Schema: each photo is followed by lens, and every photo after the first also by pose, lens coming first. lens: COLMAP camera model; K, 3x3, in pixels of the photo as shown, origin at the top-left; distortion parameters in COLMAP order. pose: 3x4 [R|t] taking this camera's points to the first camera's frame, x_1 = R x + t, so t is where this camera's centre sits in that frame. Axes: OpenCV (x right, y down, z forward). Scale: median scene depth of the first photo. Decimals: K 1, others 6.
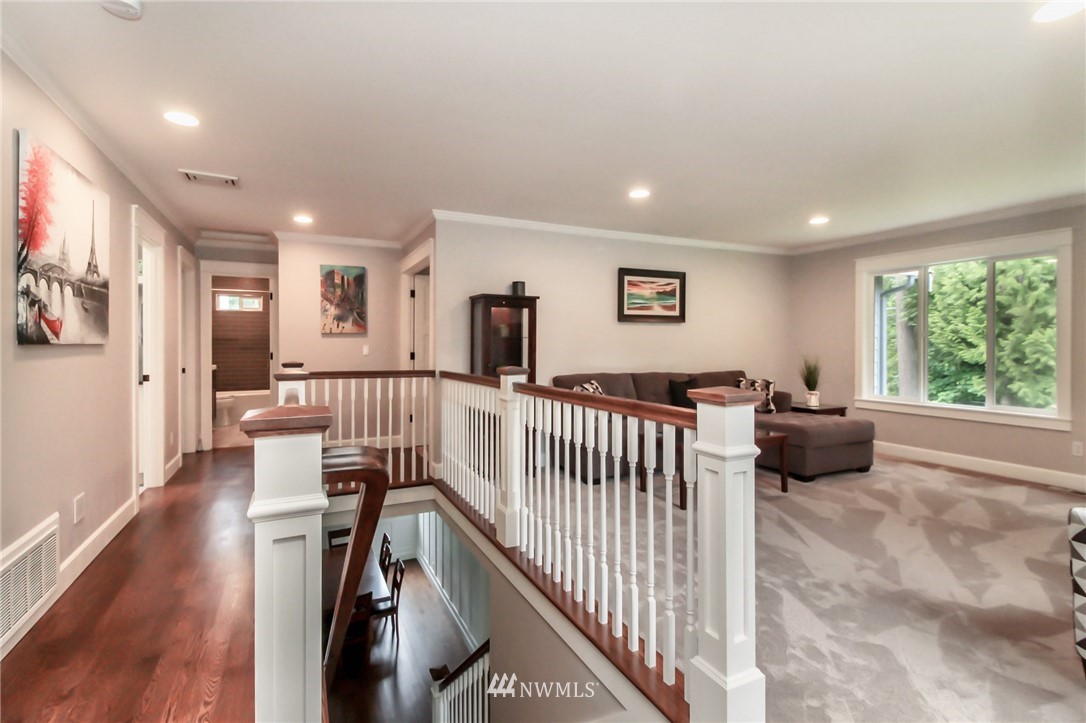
lens RADIAL K [[503.4, 0, 527.7], [0, 503.4, 350.5], [0, 0, 1]] dist [-0.003896, -0.005401]
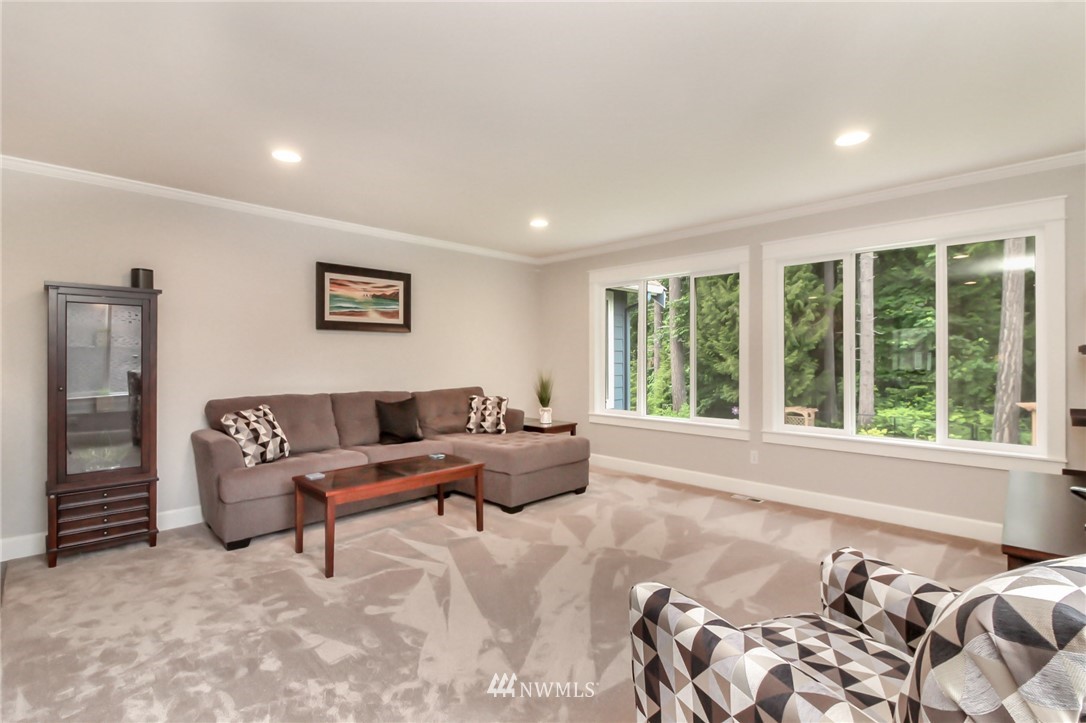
lens RADIAL K [[514.5, 0, 542.6], [0, 514.5, 362.2], [0, 0, 1]] dist [0.017107, -0.000616]
pose [[0.931192, -0.002837, 0.364517, 0.213541], [0.004704, 0.999980, -0.004234, 0.000005], [-0.364497, 0.005657, 0.931187, 0.106175]]
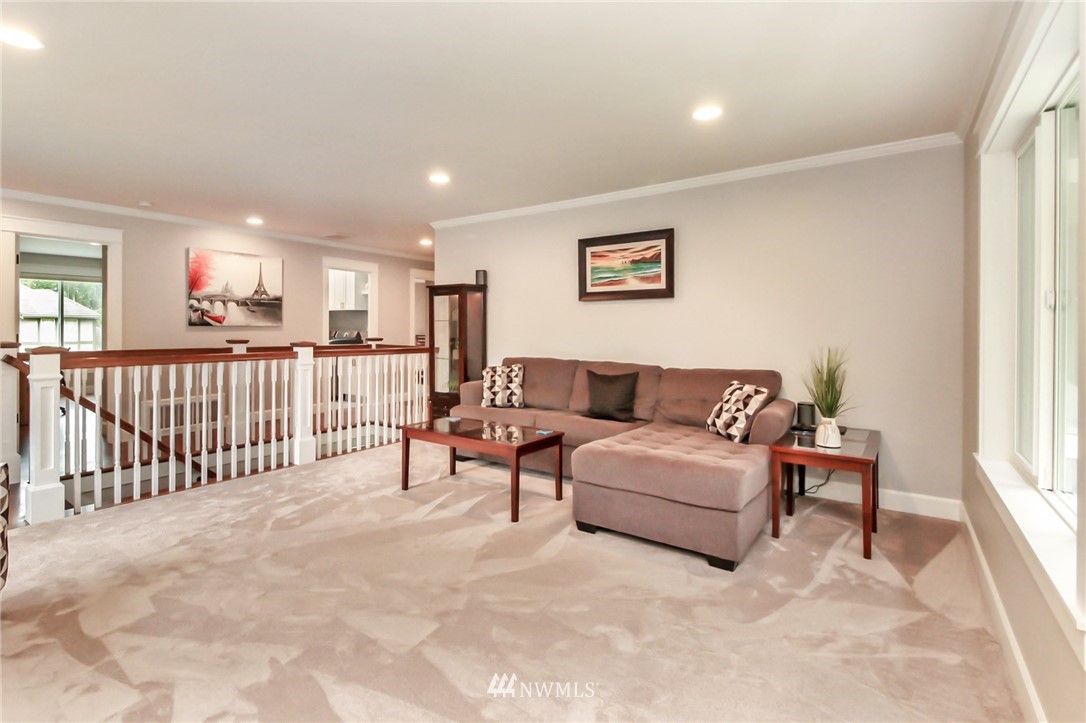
lens RADIAL K [[503.4, 0, 526.1], [0, 503.4, 331.4], [0, 0, 1]] dist [-0.003896, -0.005401]
pose [[0.495125, 0.007999, -0.868785, 0.886369], [-0.013392, 0.999909, 0.001574, -0.004734], [0.868719, 0.010855, 0.495187, 0.481800]]
